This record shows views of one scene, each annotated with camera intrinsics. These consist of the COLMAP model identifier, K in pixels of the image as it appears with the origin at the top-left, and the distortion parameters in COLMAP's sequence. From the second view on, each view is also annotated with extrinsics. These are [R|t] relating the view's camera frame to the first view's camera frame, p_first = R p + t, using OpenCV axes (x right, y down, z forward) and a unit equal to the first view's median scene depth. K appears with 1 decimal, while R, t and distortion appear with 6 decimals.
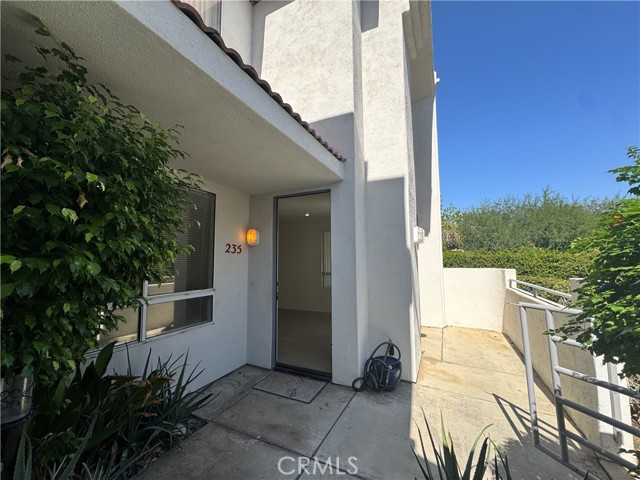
lens RADIAL K [[256.7, 0, 319.6], [0, 256.7, 240.3], [0, 0, 1]] dist [-0.005985, 0.000636]
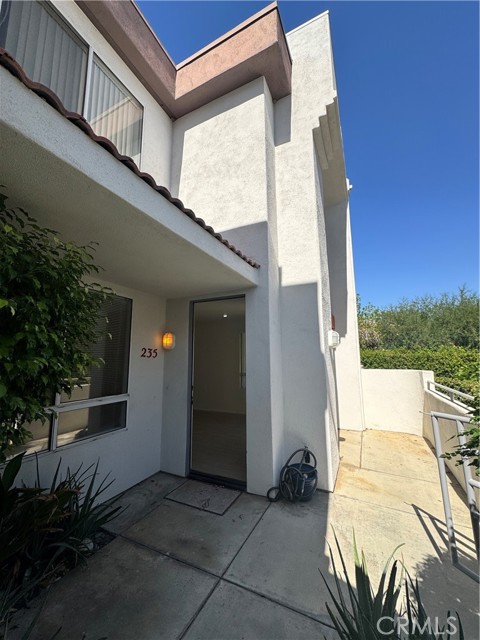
lens RADIAL K [[256.7, 0, 240.5], [0, 256.7, 319.9], [0, 0, 1]] dist [-0.005985, 0.000636]
pose [[0.999996, -0.001336, -0.002457, 0.029273], [0.001177, 0.997968, -0.063705, -0.036190], [0.002537, 0.063702, 0.997966, -0.013432]]
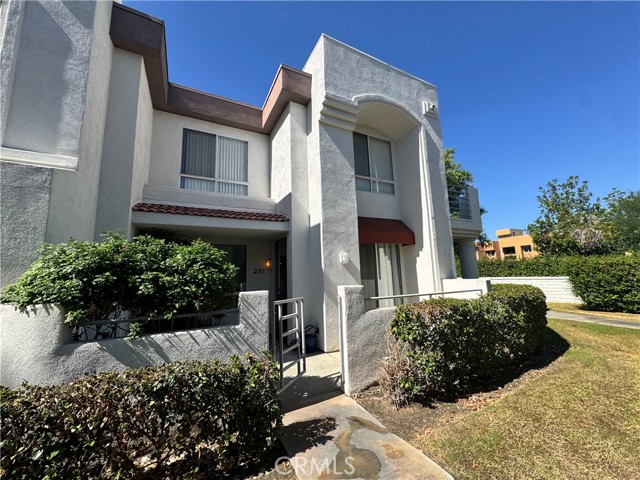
lens RADIAL K [[256.7, 0, 322.4], [0, 256.7, 237.6], [0, 0, 1]] dist [-0.005985, 0.000636]
pose [[0.800588, -0.112748, -0.588513, 1.412842], [0.078714, 0.993416, -0.083240, -0.021539], [0.594023, 0.020316, 0.804191, -0.320912]]
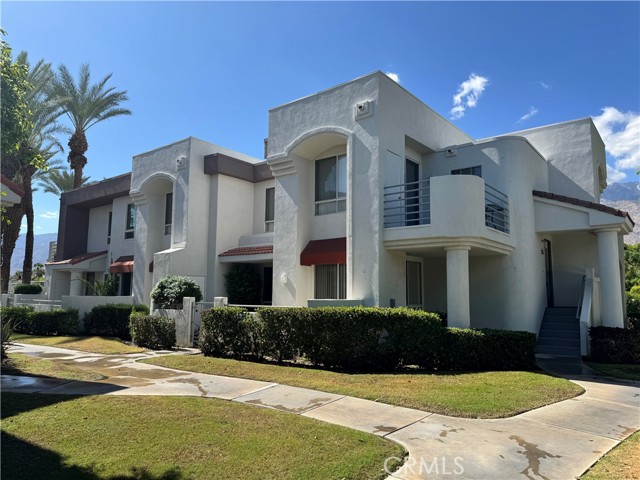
lens RADIAL K [[446.7, 0, 320.3], [0, 446.7, 240.4], [0, 0, 1]] dist [0.005090, -0.000682]
pose [[-0.220710, -0.104042, -0.969774, 4.562072], [0.085764, 0.988372, -0.125556, 0.186997], [0.971561, -0.110883, -0.209221, 2.520158]]
